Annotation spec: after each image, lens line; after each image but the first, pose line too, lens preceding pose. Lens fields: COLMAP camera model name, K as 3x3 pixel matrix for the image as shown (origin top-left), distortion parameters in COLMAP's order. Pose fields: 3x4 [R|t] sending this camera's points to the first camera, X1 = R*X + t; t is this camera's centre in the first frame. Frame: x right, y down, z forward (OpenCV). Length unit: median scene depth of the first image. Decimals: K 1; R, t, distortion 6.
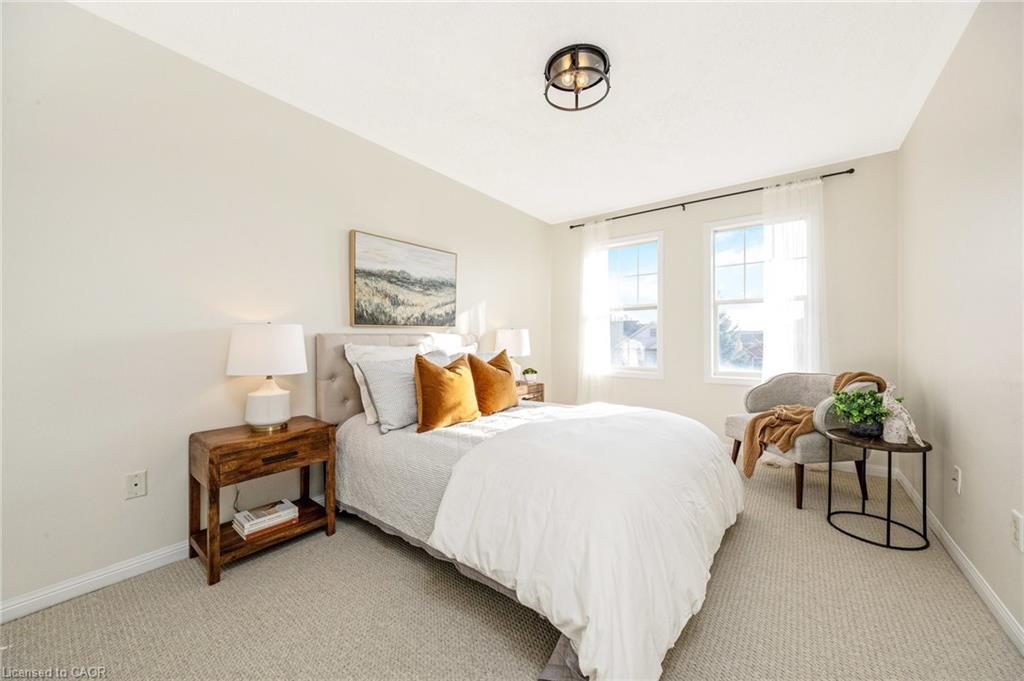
lens RADIAL K [[370.4, 0, 509.5], [0, 370.4, 333.7], [0, 0, 1]] dist [-0.002560, -0.000802]
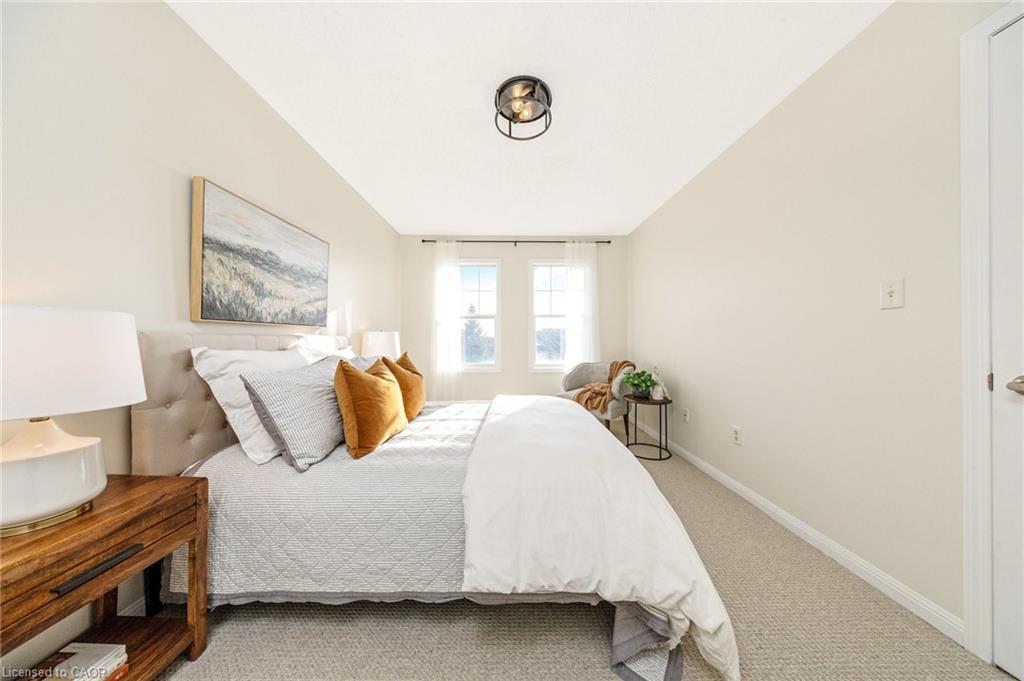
lens RADIAL K [[296.9, 0, 515.1], [0, 296.9, 338.5], [0, 0, 1]] dist [-0.006775, 0.000158]
pose [[0.788690, 0.007080, 0.614750, -0.274198], [-0.009492, 0.999955, 0.000662, 0.004177], [-0.614717, -0.006357, 0.788722, 0.213508]]
